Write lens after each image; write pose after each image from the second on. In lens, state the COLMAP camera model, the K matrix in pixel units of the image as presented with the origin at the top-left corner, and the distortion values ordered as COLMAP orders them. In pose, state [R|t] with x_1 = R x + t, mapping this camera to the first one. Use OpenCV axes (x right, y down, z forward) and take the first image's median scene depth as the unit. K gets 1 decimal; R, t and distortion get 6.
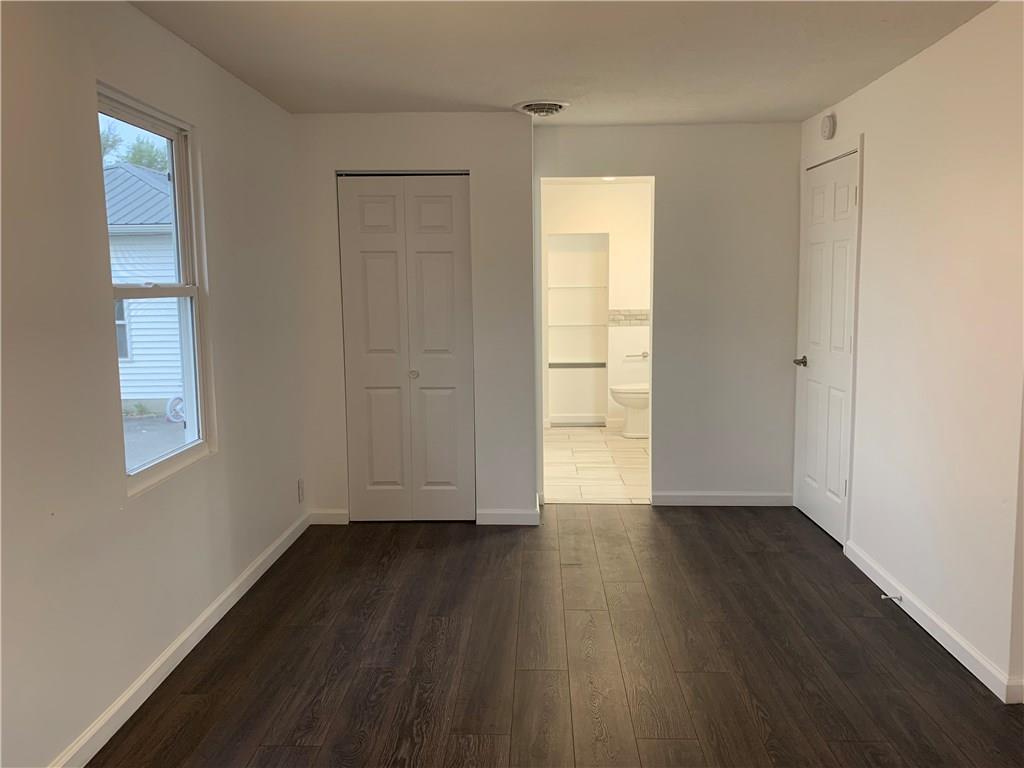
lens RADIAL K [[787.3, 0, 512.0], [0, 787.3, 384.0], [0, 0, 1]] dist [0.034782, -0.047499]
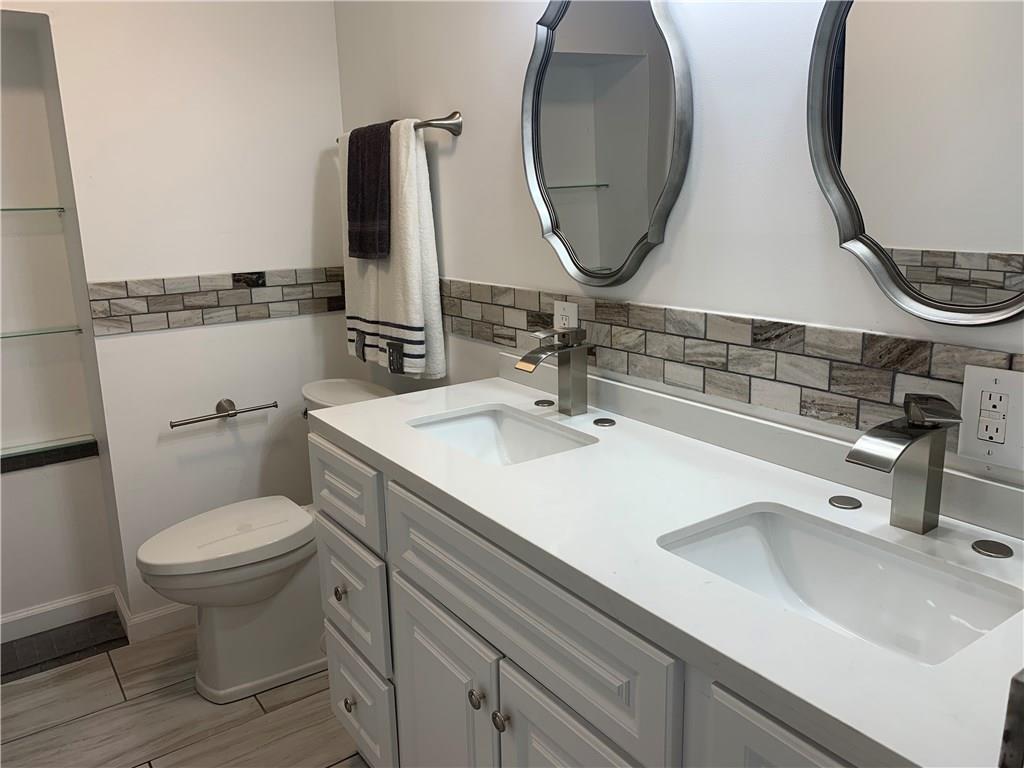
lens RADIAL K [[787.3, 0, 512.0], [0, 787.3, 384.0], [0, 0, 1]] dist [0.034782, -0.047499]
pose [[0.800903, -0.130609, 0.584377, 0.070515], [0.084997, 0.990837, 0.104963, -0.073897], [-0.592731, -0.034395, 0.804665, 0.657883]]
